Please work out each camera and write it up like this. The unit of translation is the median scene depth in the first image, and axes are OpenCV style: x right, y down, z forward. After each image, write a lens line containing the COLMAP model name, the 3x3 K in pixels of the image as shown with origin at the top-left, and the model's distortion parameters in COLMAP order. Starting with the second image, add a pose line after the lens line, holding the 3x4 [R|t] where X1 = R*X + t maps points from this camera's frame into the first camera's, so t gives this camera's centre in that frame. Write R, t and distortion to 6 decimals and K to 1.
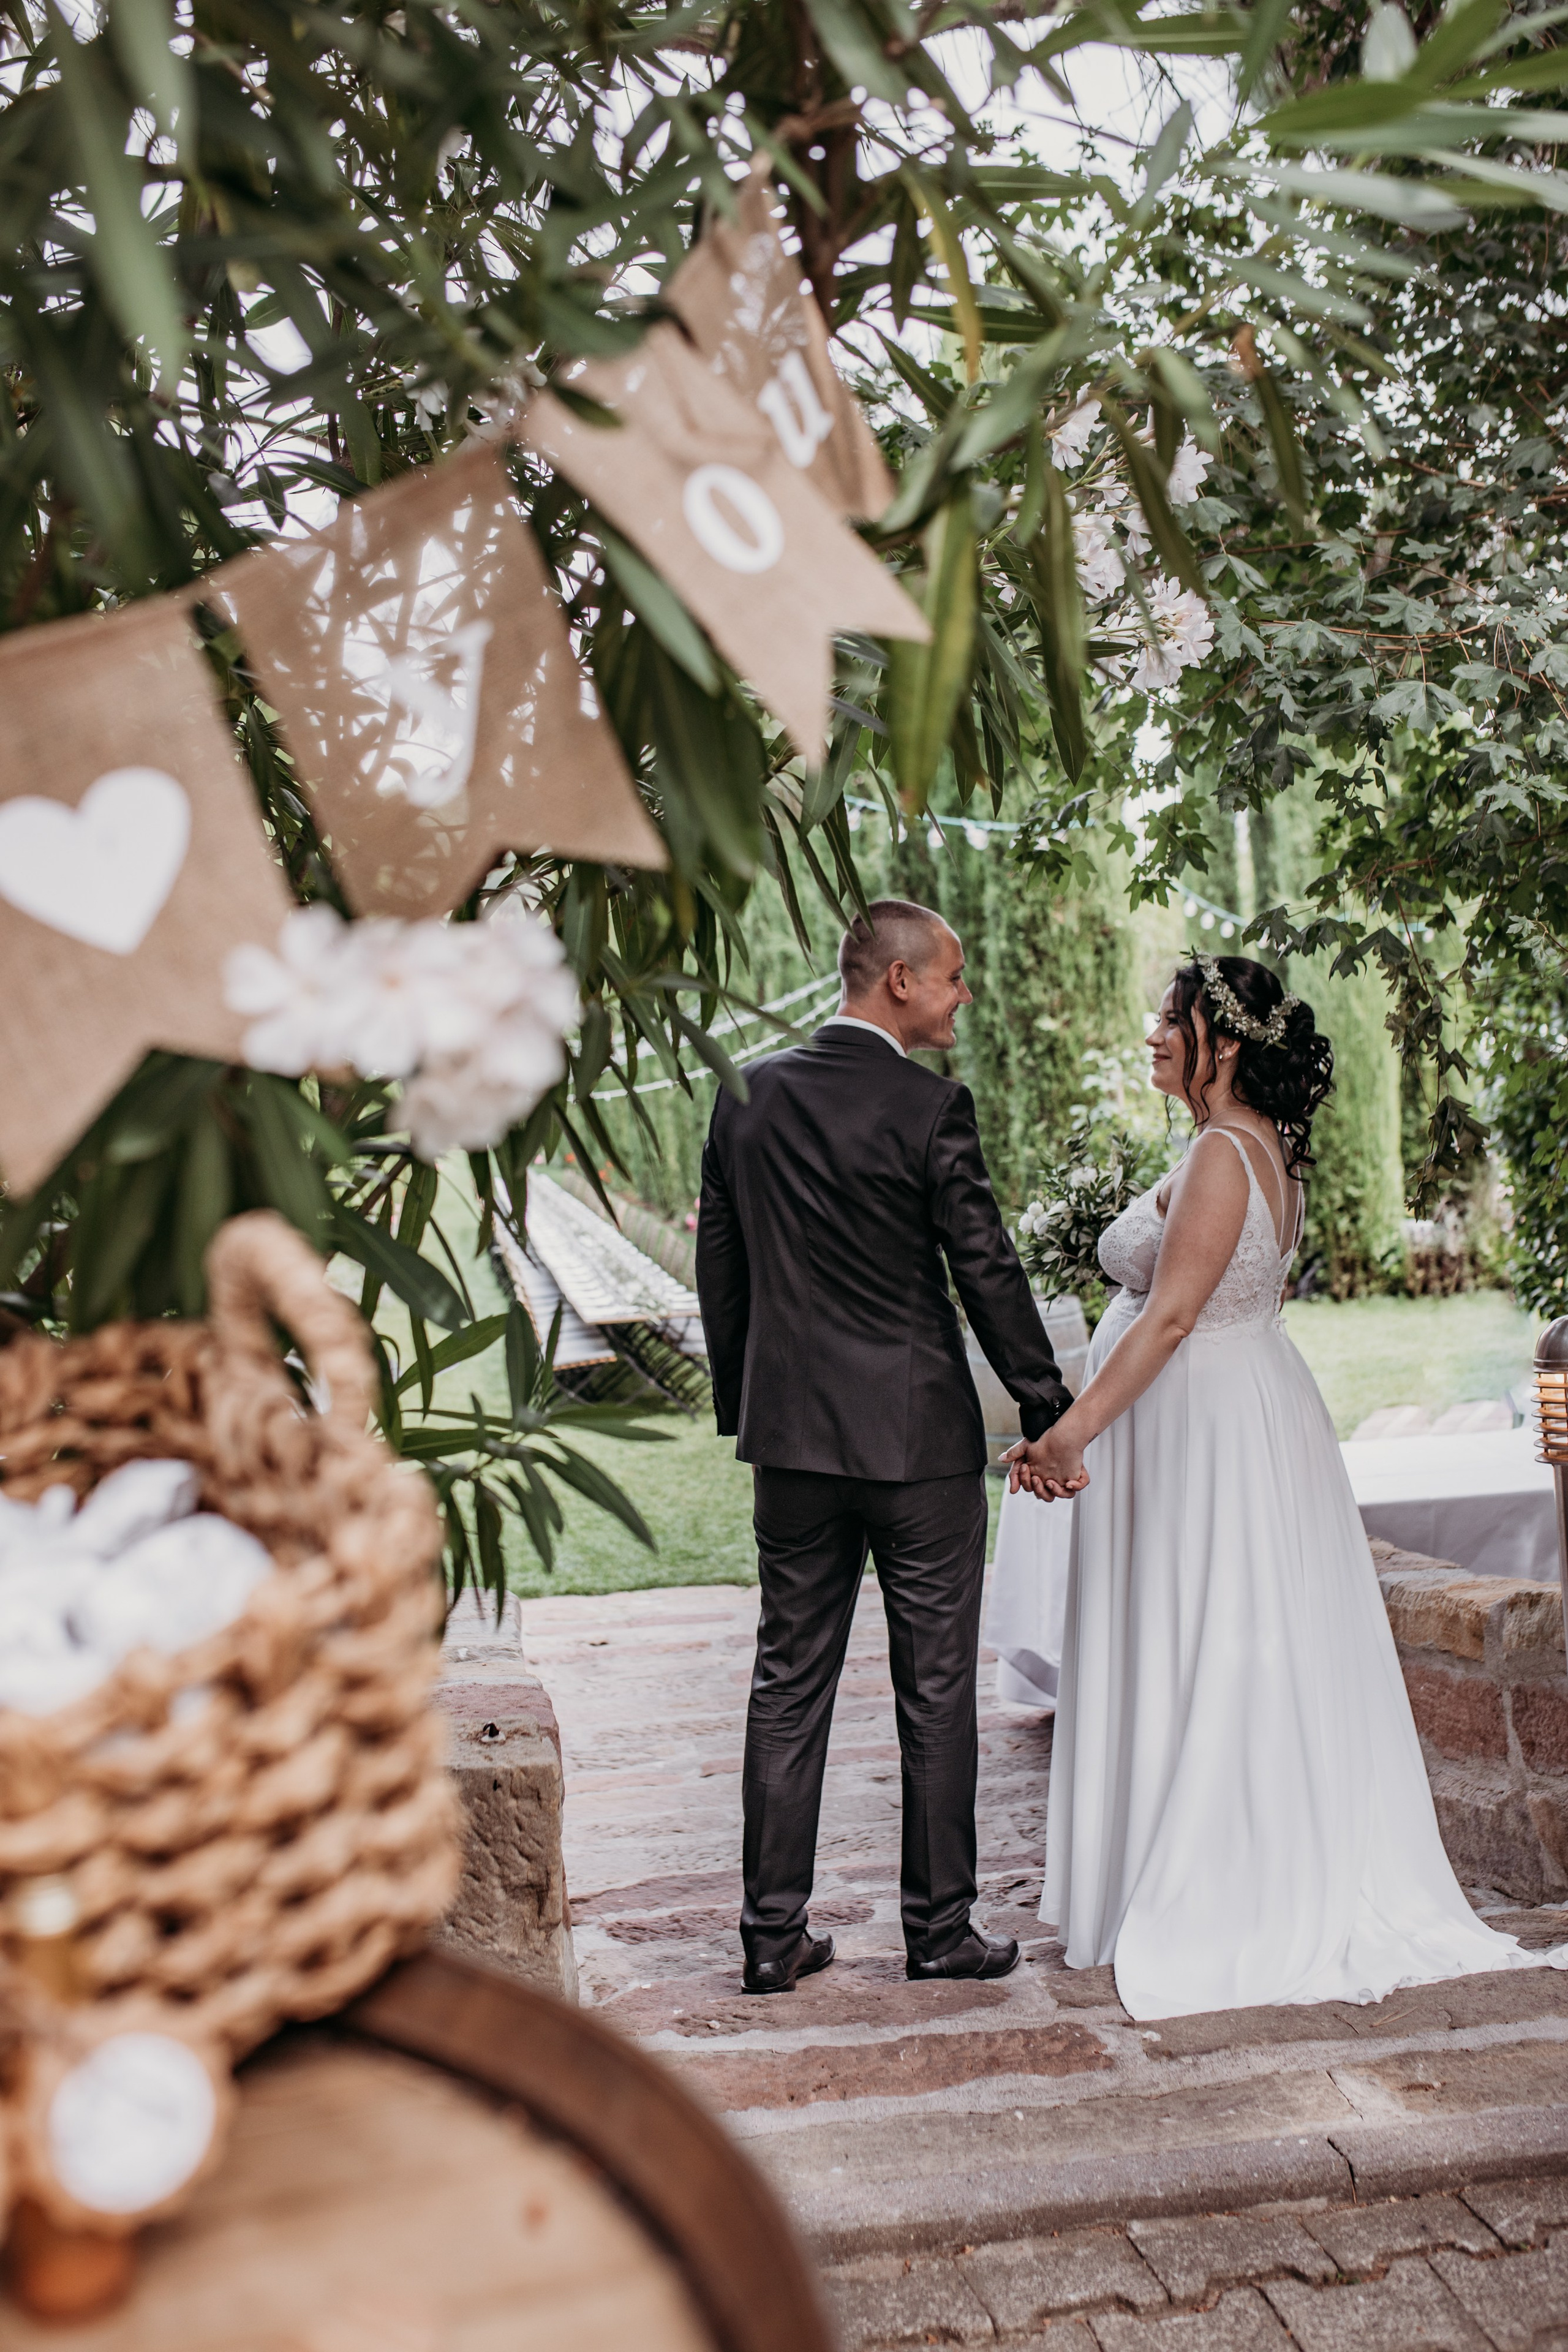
lens RADIAL K [[2391.5, 0, 784.0], [0, 2391.5, 1176.0], [0, 0, 1]] dist [-0.018816, 0.001247]
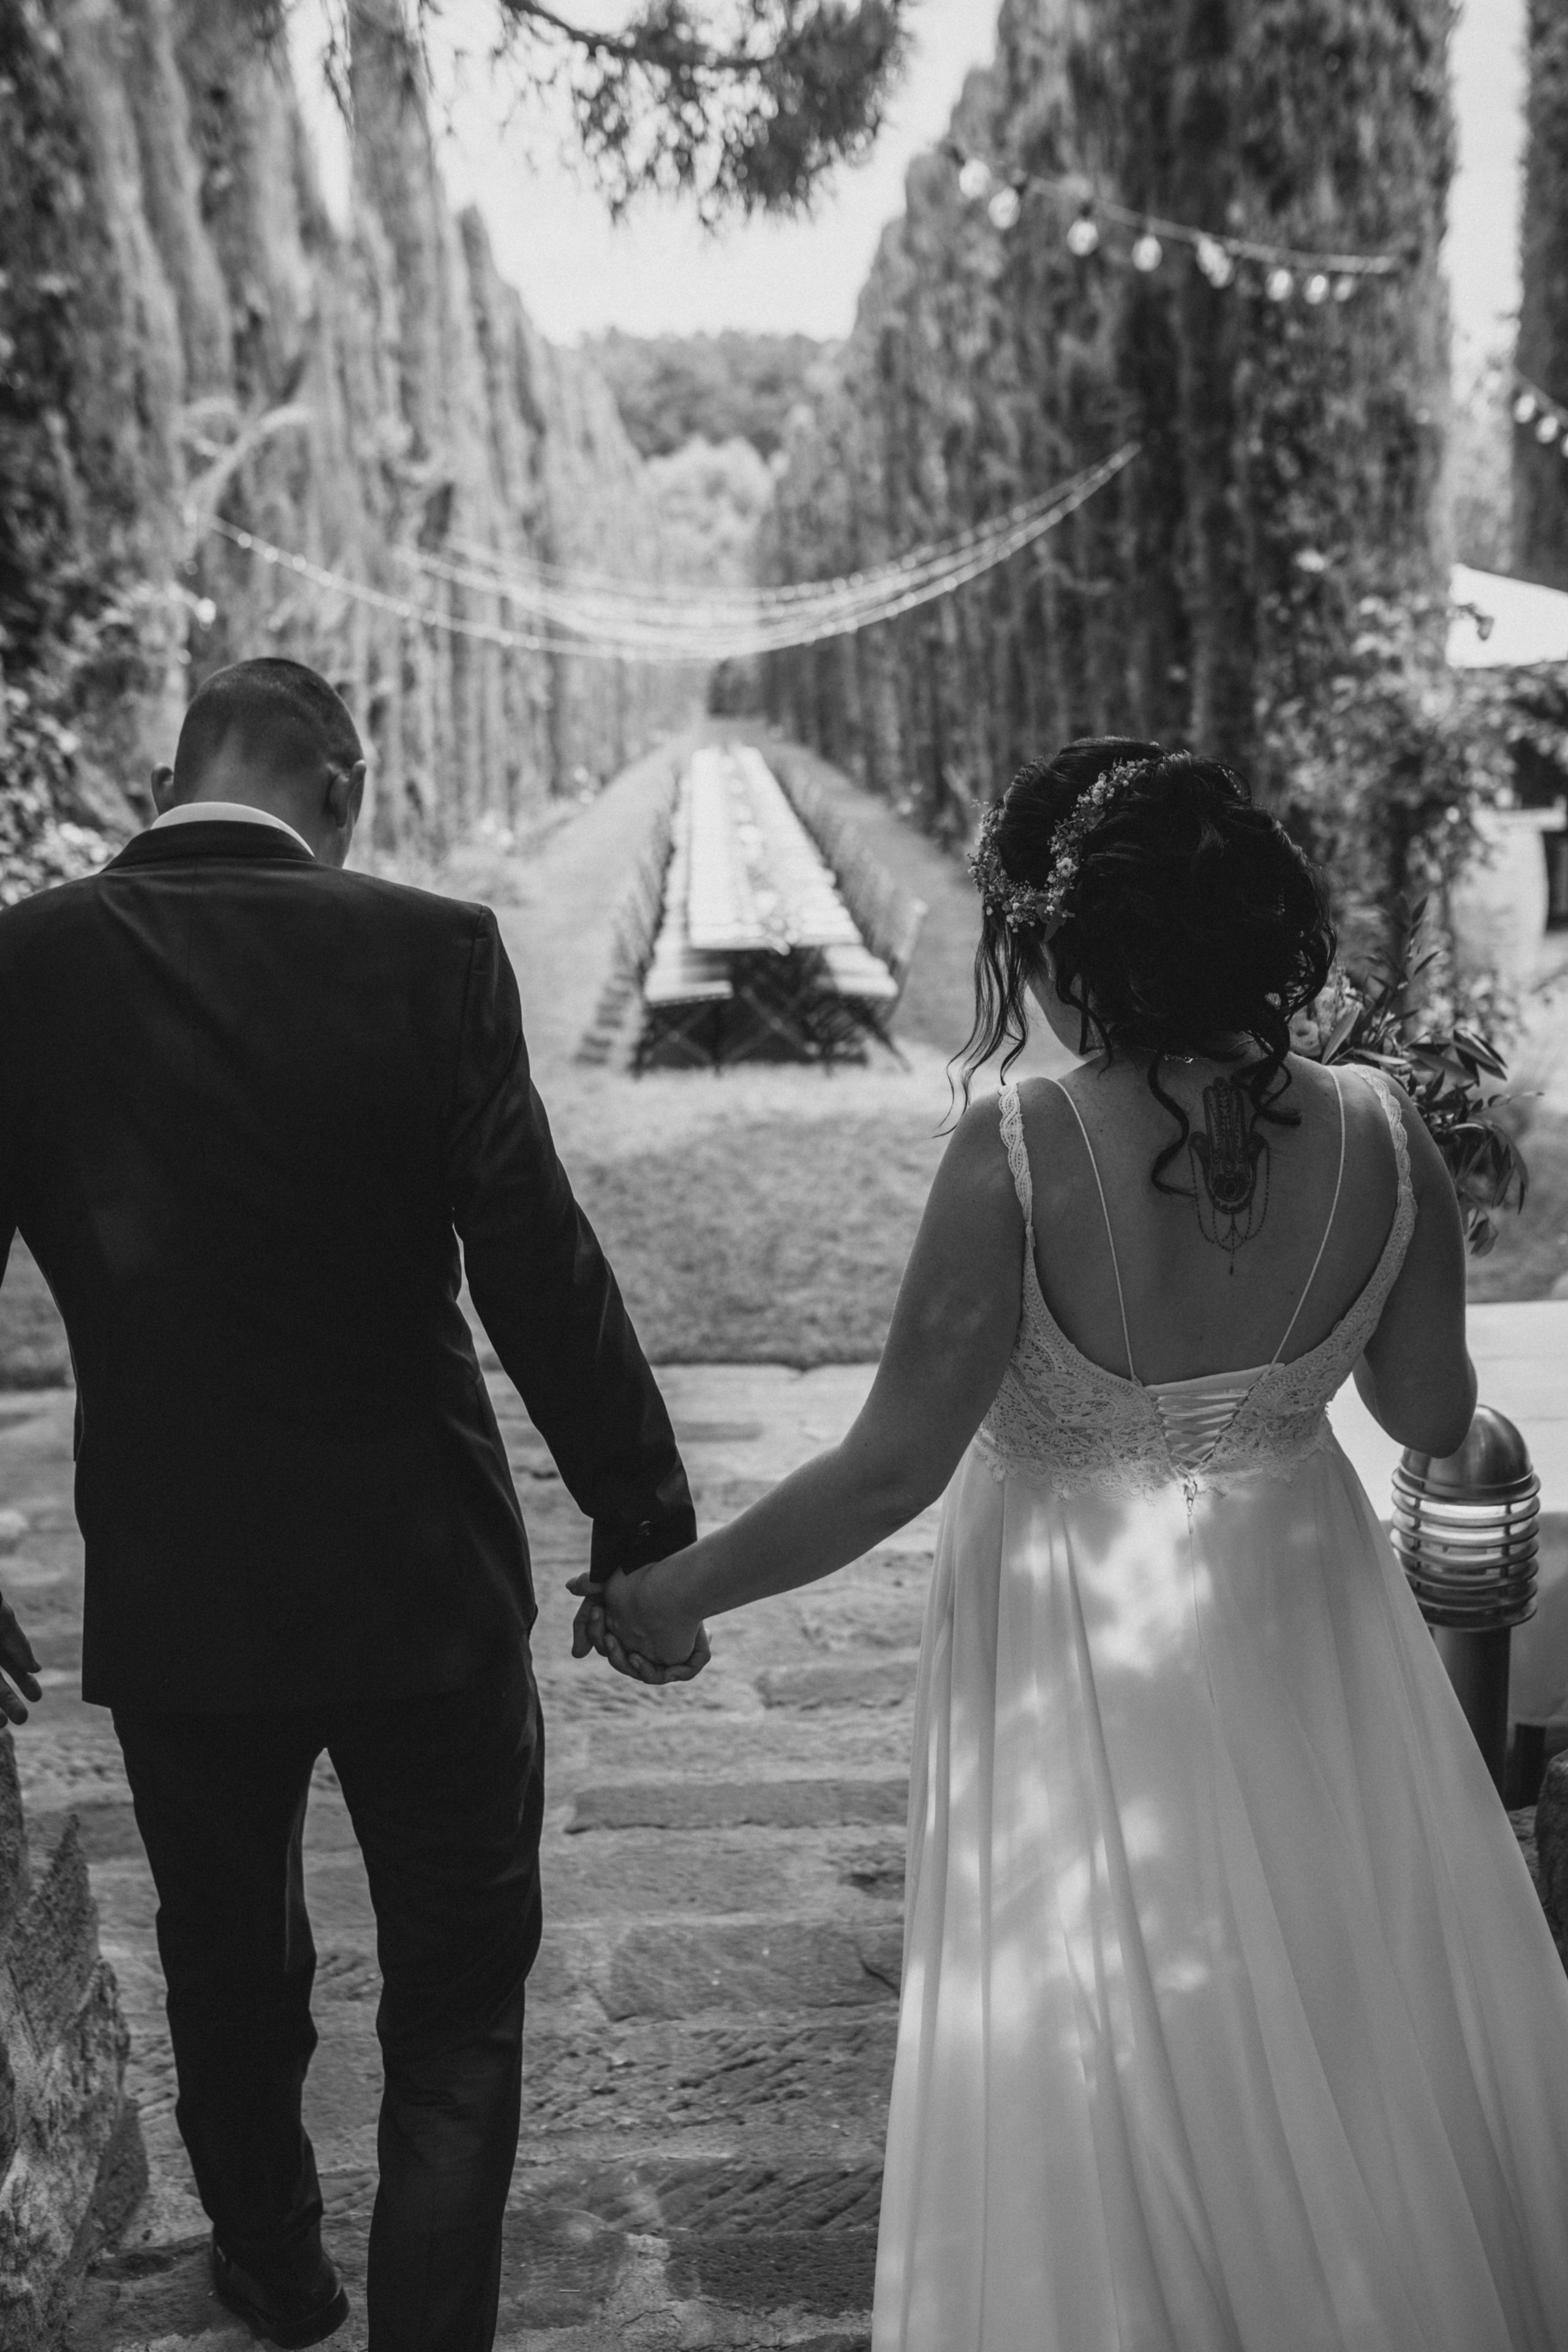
lens RADIAL K [[2391.5, 0, 784.0], [0, 2391.5, 1176.0], [0, 0, 1]] dist [-0.018816, 0.001247]
pose [[0.993145, 0.047162, -0.106949, 0.038300], [-0.027830, 0.984081, 0.175527, -0.003452], [0.113525, -0.171348, 0.978648, 0.250656]]
